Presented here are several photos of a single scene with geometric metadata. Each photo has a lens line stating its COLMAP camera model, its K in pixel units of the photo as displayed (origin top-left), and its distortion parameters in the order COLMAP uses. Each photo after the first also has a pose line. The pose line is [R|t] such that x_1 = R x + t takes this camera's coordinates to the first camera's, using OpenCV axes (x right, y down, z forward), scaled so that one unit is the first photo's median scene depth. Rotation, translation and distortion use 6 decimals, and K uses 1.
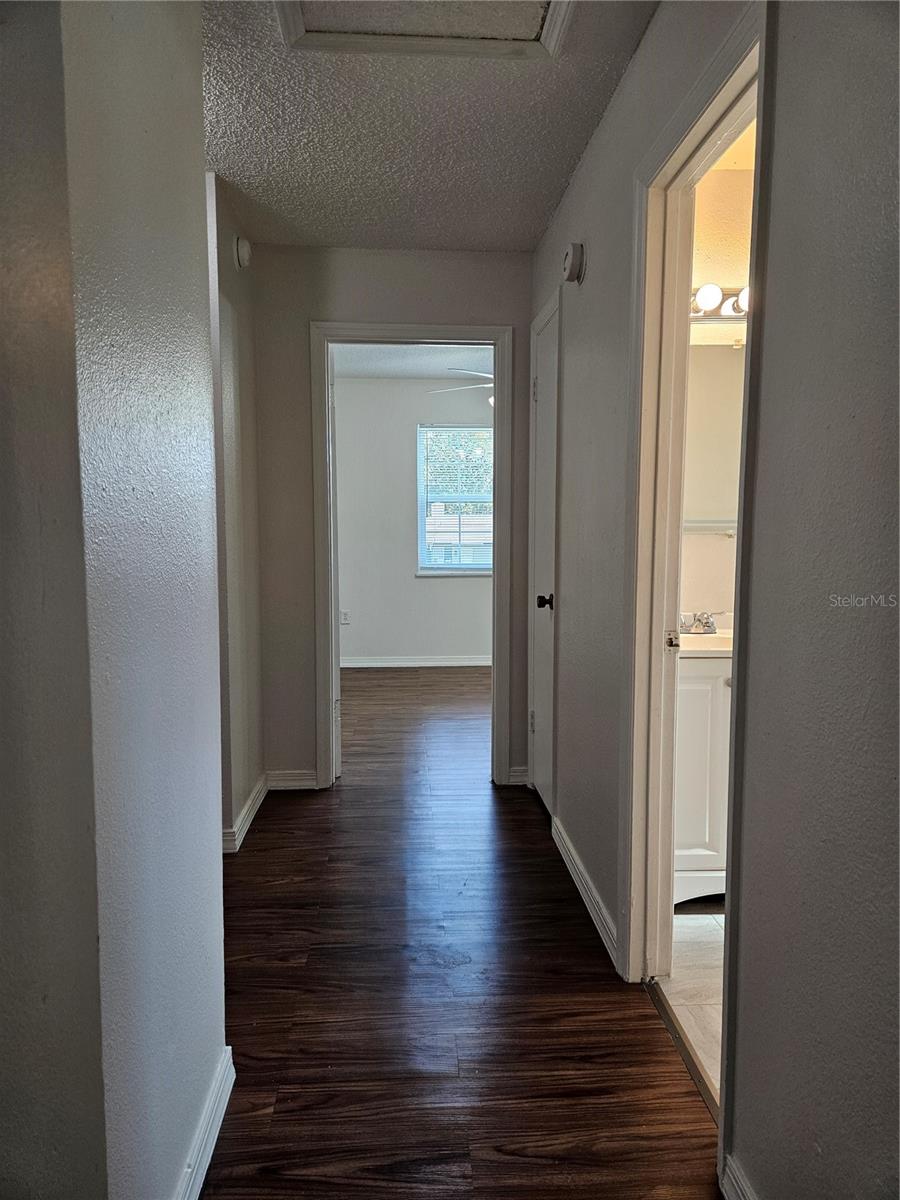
lens RADIAL K [[810.3, 0, 445.8], [0, 810.3, 593.7], [0, 0, 1]] dist [0.071862, -0.066479]
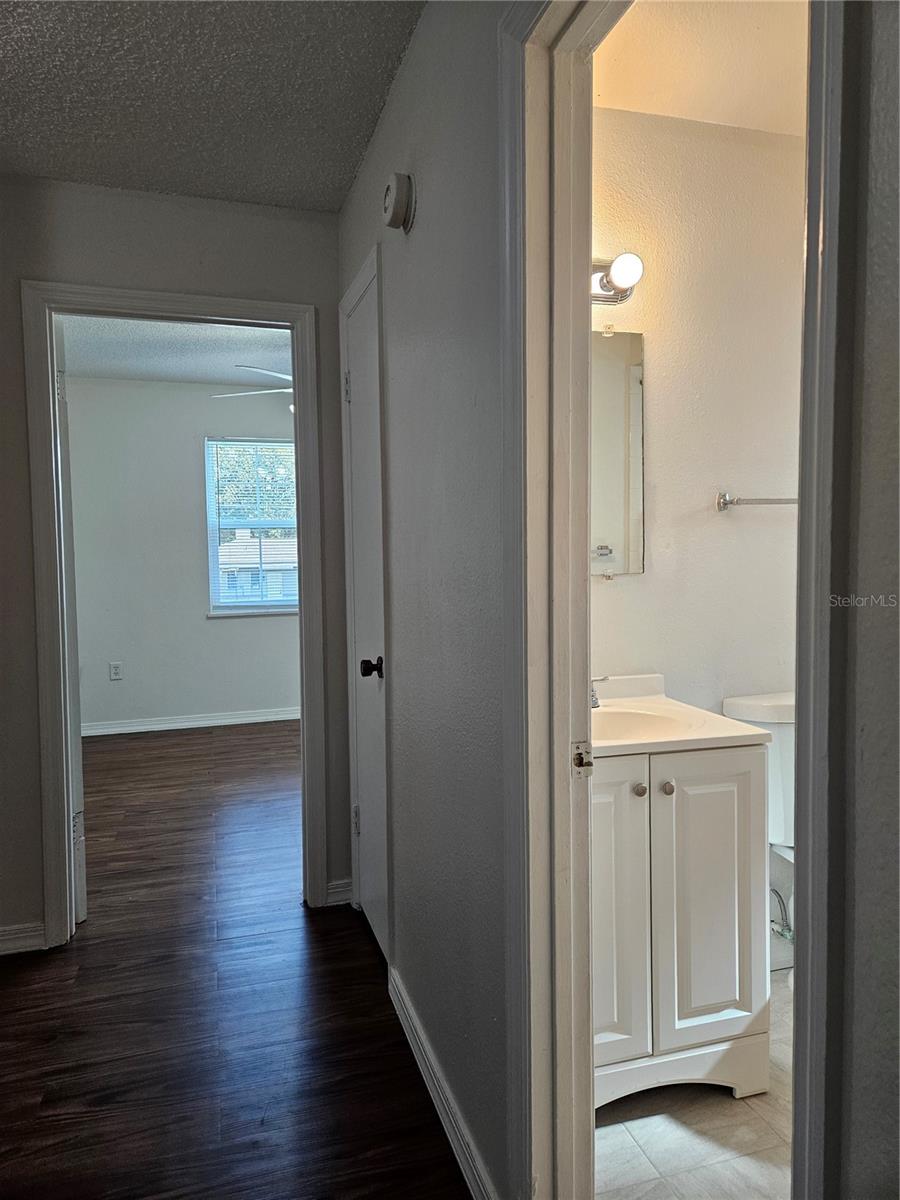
lens RADIAL K [[810.3, 0, 457.6], [0, 810.3, 578.4], [0, 0, 1]] dist [0.071862, -0.066479]
pose [[0.969783, -0.024368, 0.242748, 0.018652], [0.035338, 0.998537, -0.040938, -0.033863], [-0.241396, 0.048279, 0.969225, 0.229336]]
